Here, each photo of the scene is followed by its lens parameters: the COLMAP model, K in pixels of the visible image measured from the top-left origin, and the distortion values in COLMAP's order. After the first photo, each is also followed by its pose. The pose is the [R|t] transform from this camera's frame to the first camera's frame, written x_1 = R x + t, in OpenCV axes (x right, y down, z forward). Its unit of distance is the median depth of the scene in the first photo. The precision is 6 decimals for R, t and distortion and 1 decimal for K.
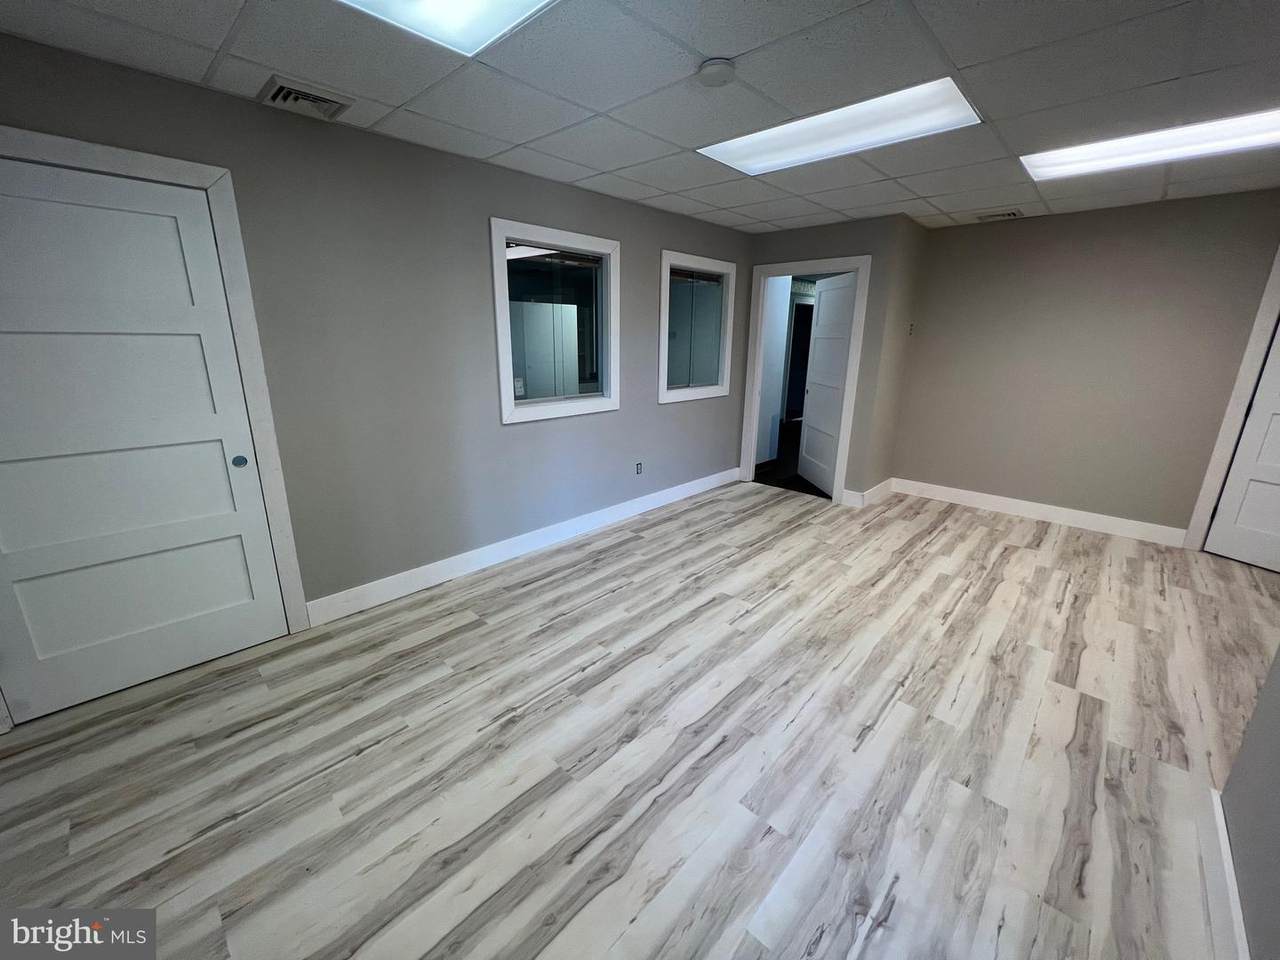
lens RADIAL K [[510.4, 0, 642.9], [0, 510.4, 483.3], [0, 0, 1]] dist [-0.002183, -0.000039]
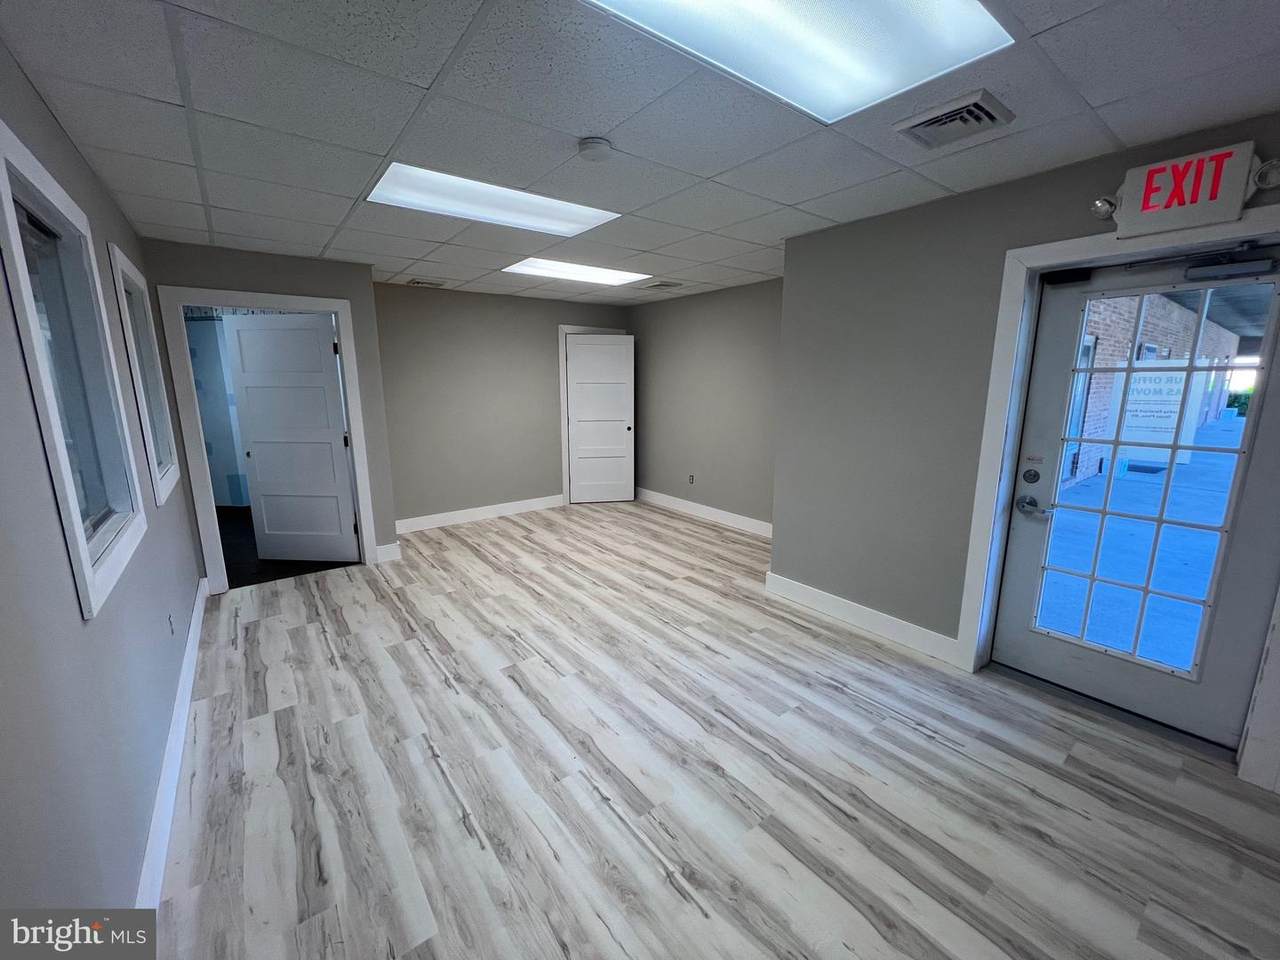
lens RADIAL K [[510.4, 0, 642.1], [0, 510.4, 474.7], [0, 0, 1]] dist [-0.002183, -0.000039]
pose [[0.155964, -0.192482, 0.968827, -0.557825], [0.279836, 0.949256, 0.143545, -0.153781], [-0.947294, 0.248725, 0.201913, 0.468564]]
